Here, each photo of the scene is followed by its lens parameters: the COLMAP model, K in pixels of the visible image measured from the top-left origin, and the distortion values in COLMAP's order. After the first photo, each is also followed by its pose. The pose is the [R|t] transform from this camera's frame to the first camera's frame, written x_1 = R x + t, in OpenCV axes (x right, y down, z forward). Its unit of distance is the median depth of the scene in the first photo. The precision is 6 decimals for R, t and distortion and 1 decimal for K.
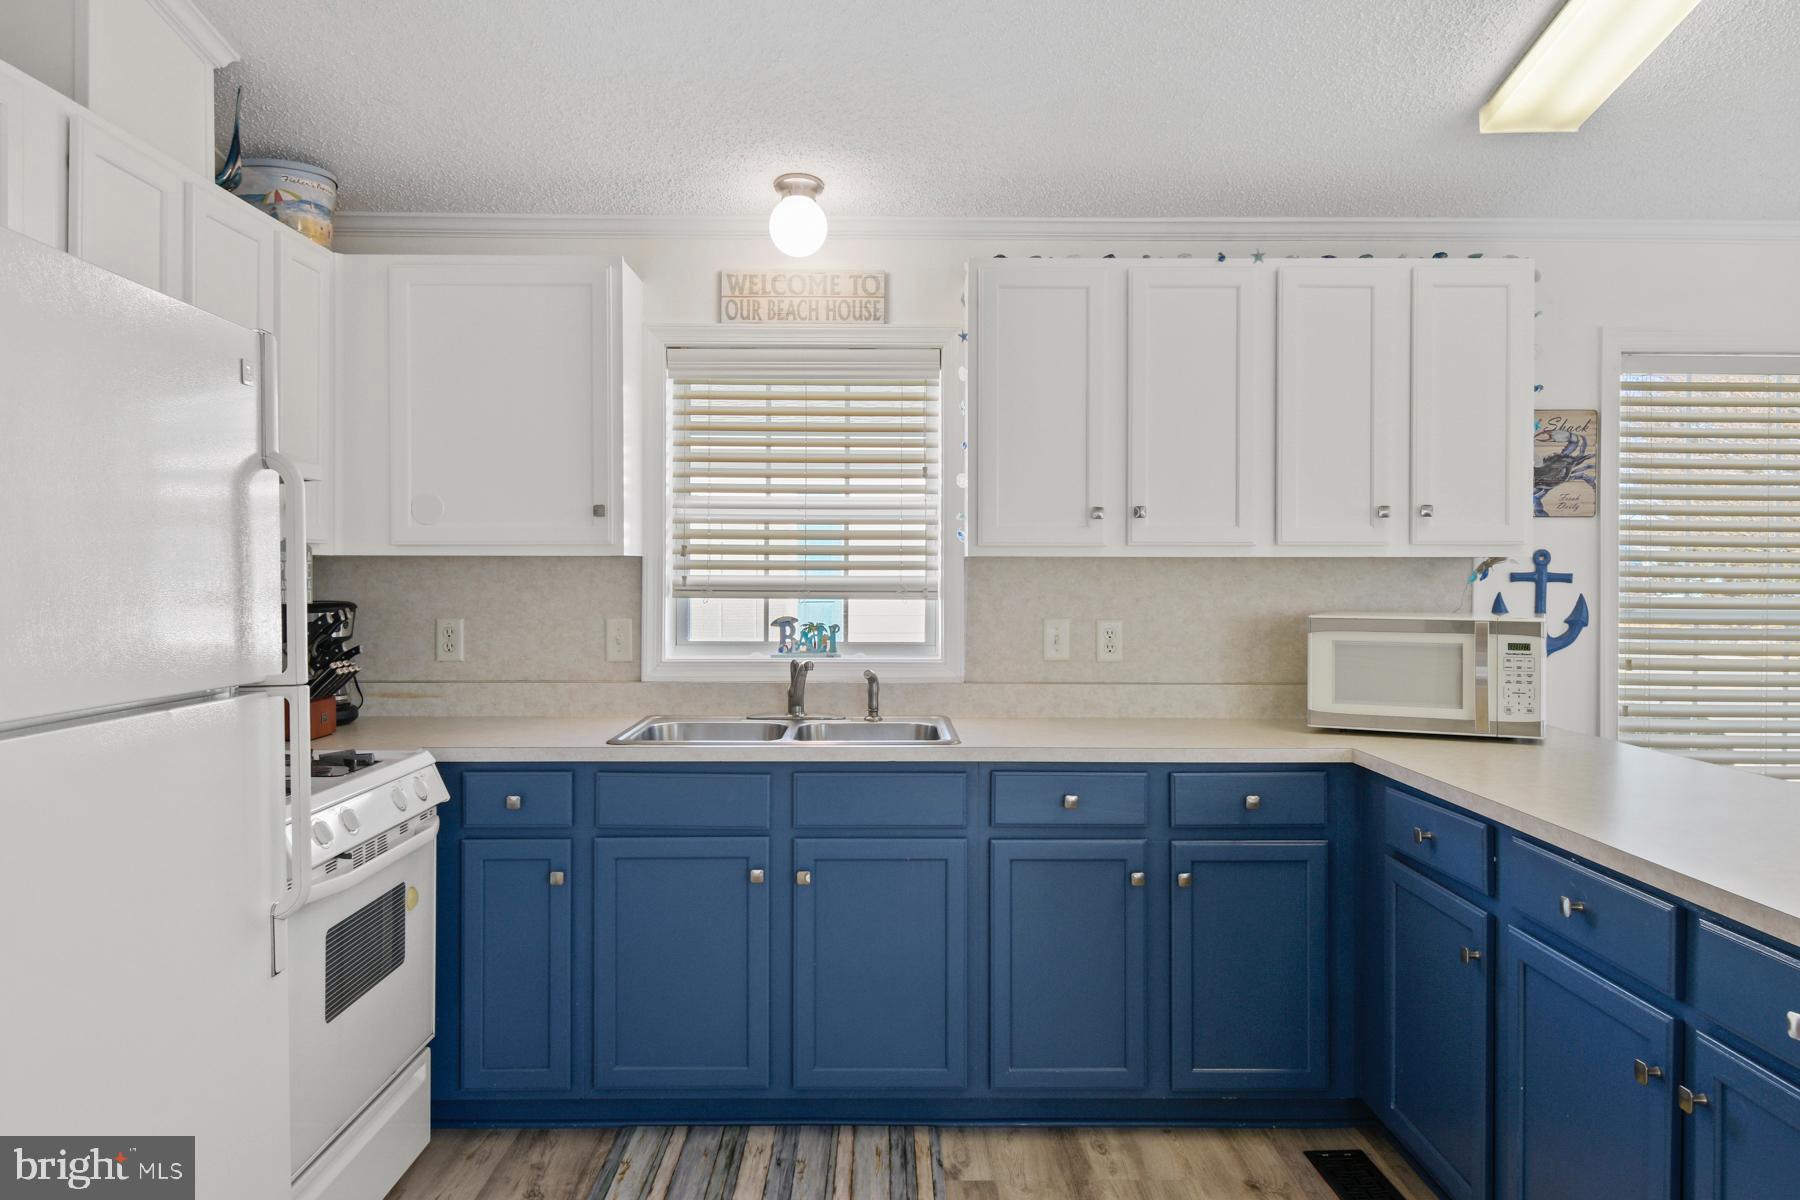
lens RADIAL K [[1287.1, 0, 911.0], [0, 1287.1, 565.3], [0, 0, 1]] dist [0.012360, -0.001723]
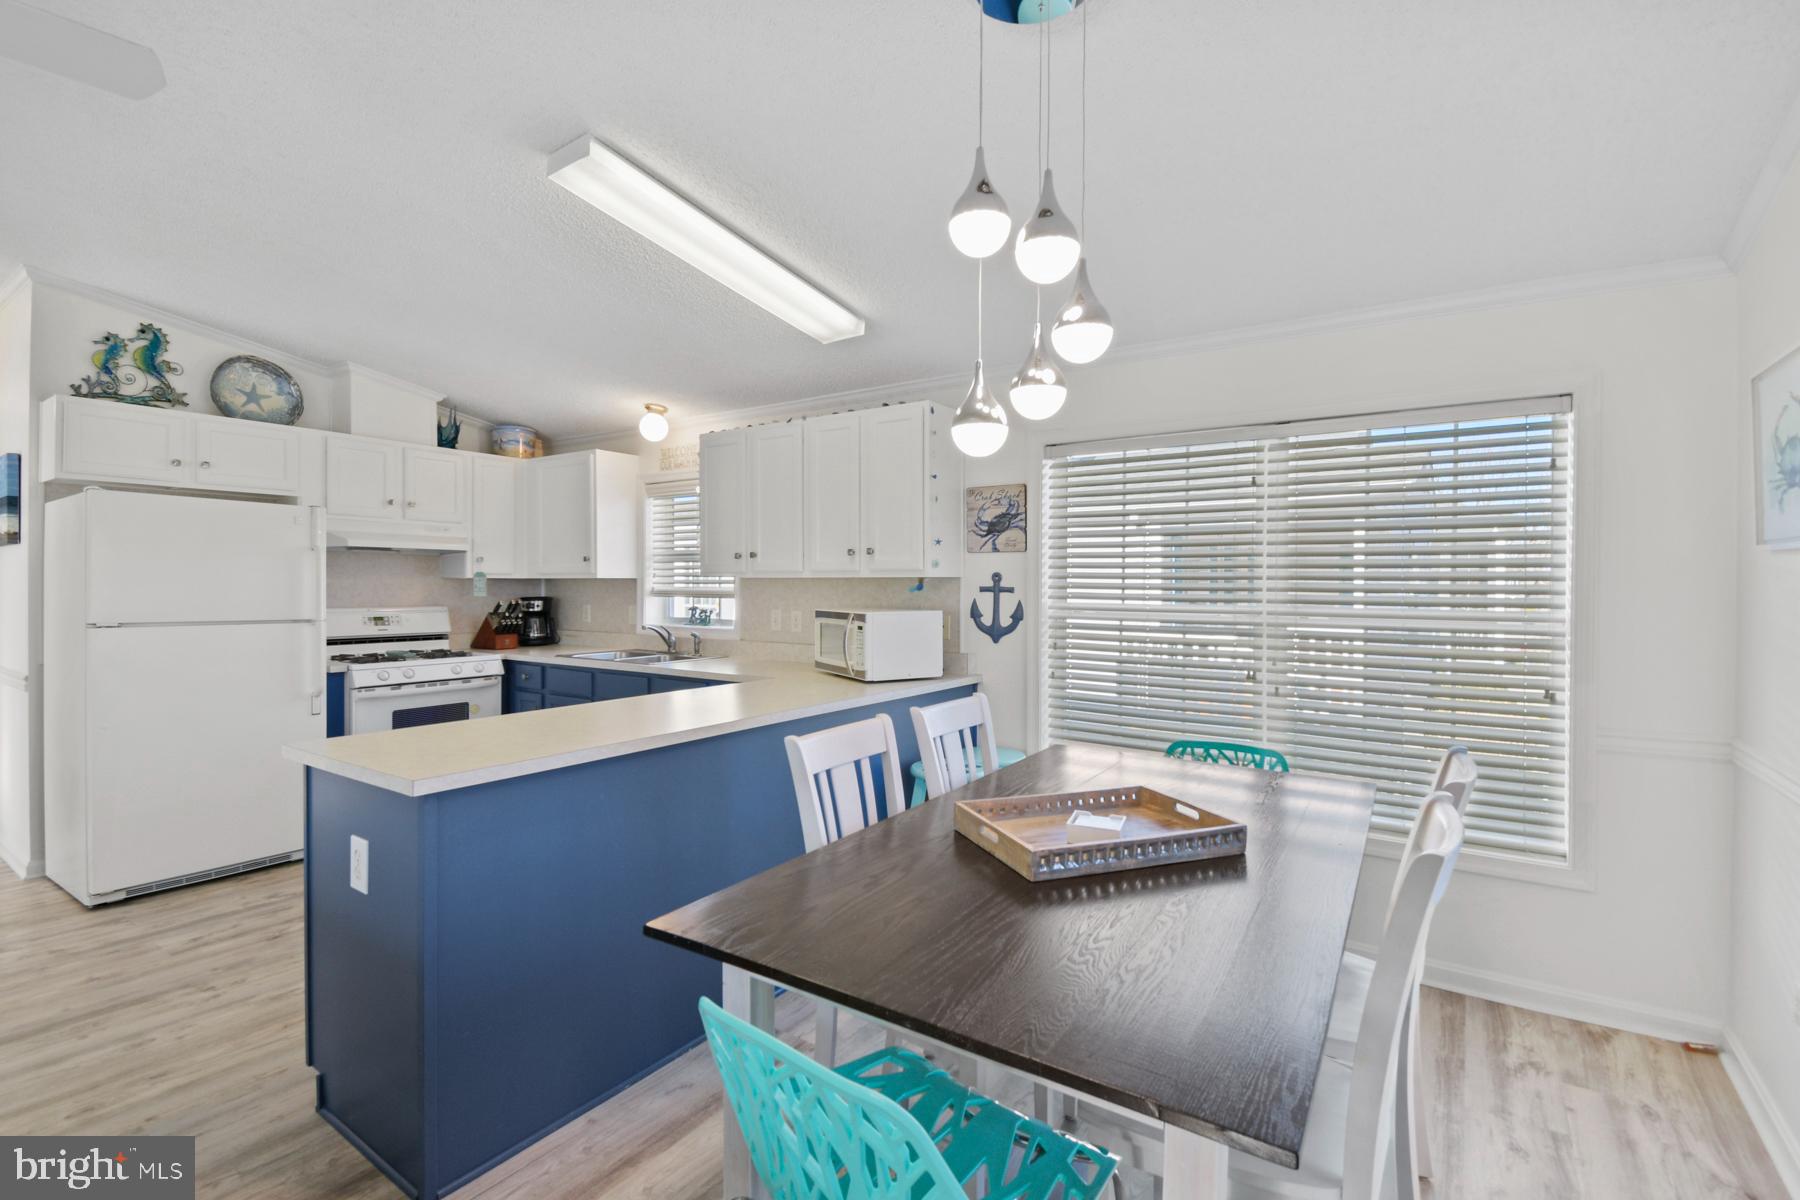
lens RADIAL K [[802.4, 0, 907.5], [0, 802.4, 587.5], [0, 0, 1]] dist [0.032462, -0.025810]
pose [[0.823946, 0.003304, -0.566659, 0.976463], [0.000534, 0.999978, 0.006607, 0.000111], [0.566669, -0.005746, 0.823926, 0.107876]]
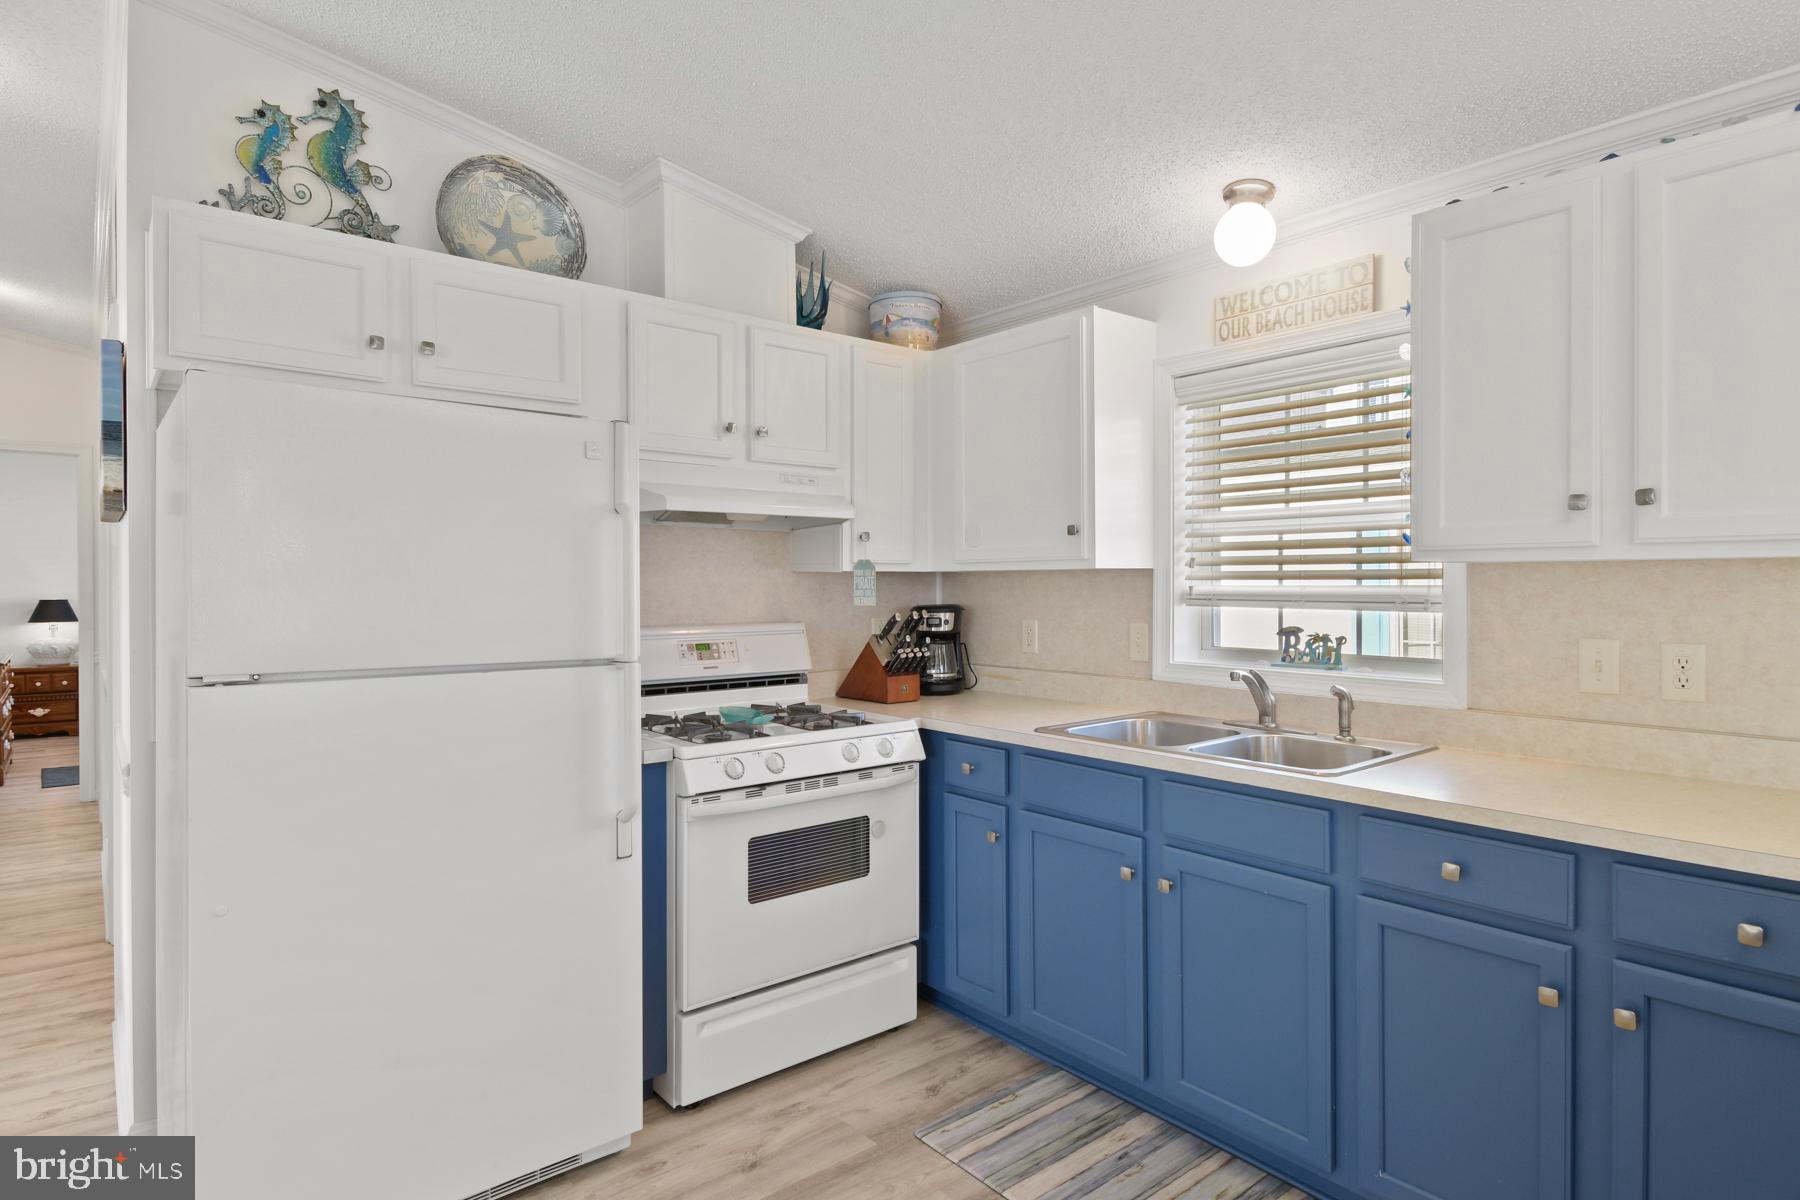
lens RADIAL K [[967.2, 0, 914.3], [0, 967.2, 587.0], [0, 0, 1]] dist [0.029500, -0.018932]
pose [[0.635534, -0.000613, -0.772073, 0.309750], [0.008806, 0.999940, 0.006455, 0.001869], [0.772023, -0.010901, 0.635502, 0.302150]]
